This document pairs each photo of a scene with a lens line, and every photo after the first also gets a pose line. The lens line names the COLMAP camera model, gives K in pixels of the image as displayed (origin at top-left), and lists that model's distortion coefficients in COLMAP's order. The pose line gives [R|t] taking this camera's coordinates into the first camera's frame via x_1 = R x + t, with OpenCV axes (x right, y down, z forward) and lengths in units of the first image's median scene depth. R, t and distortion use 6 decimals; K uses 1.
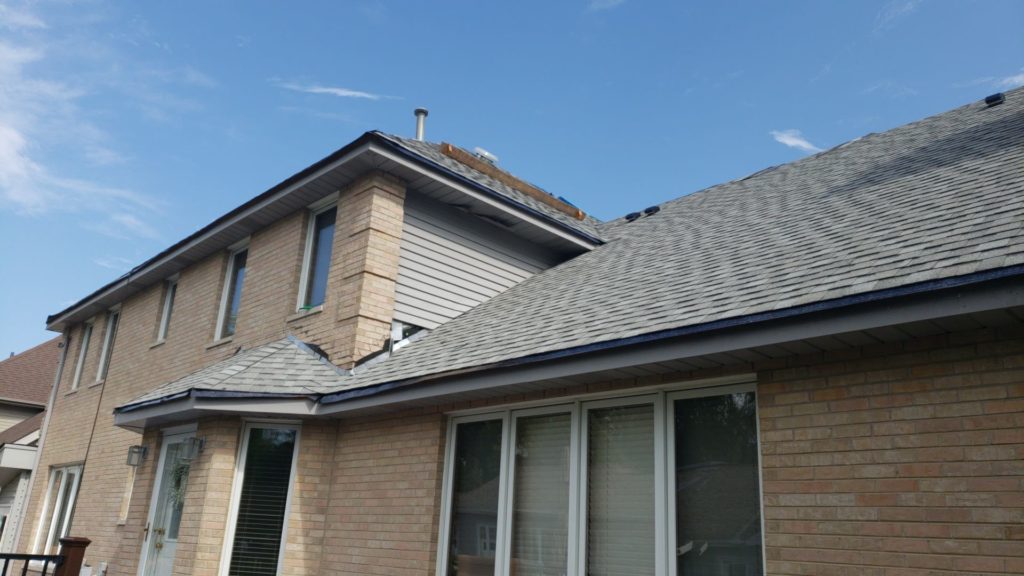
lens RADIAL K [[767.0, 0, 512.0], [0, 767.0, 288.0], [0, 0, 1]] dist [0.000295, 0.002205]
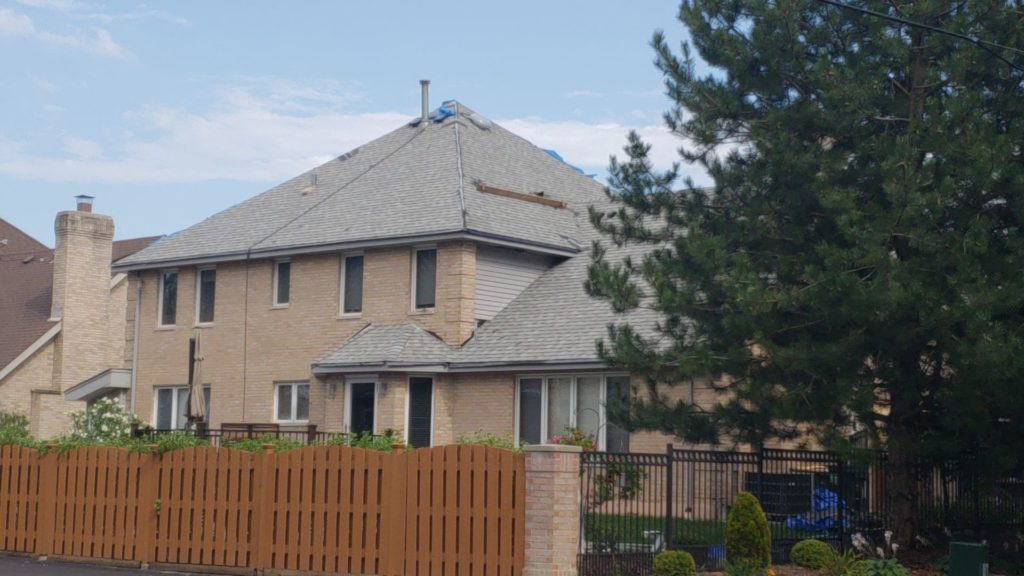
lens RADIAL K [[1624.3, 0, 512.0], [0, 1624.3, 288.0], [0, 0, 1]] dist [-0.000361, 0.015321]
pose [[0.996597, -0.021701, 0.079518, -0.465534], [0.003629, 0.975337, 0.220692, -1.142058], [-0.082346, -0.219653, 0.972097, -3.615738]]
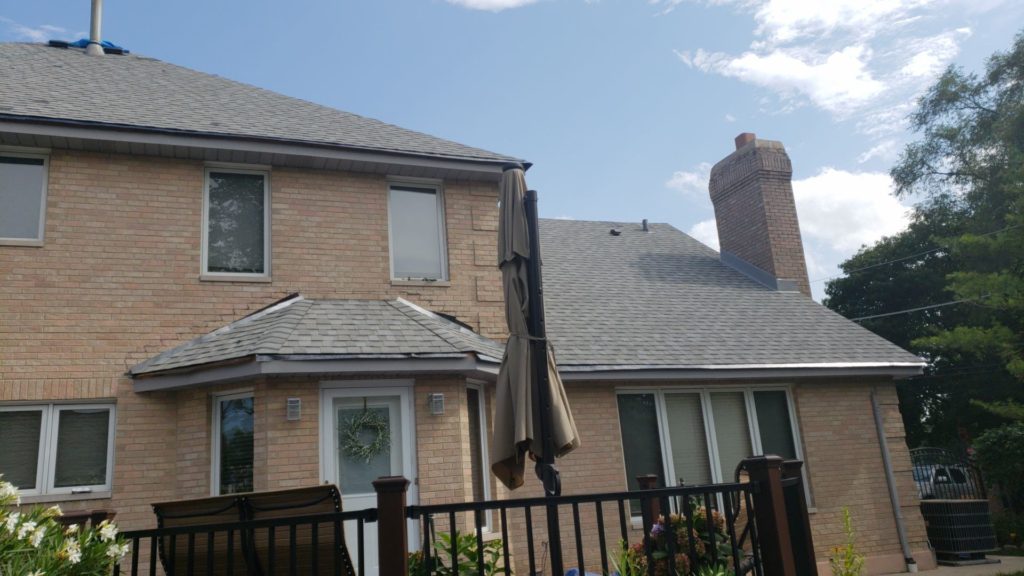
lens RADIAL K [[794.7, 0, 485.7], [0, 794.7, 254.6], [0, 0, 1]] dist [0.080947, -0.217065]
pose [[0.411987, 0.187520, 0.891686, -1.630917], [-0.207229, 0.972233, -0.108713, 0.127841], [-0.887312, -0.139995, 0.439407, 0.535005]]
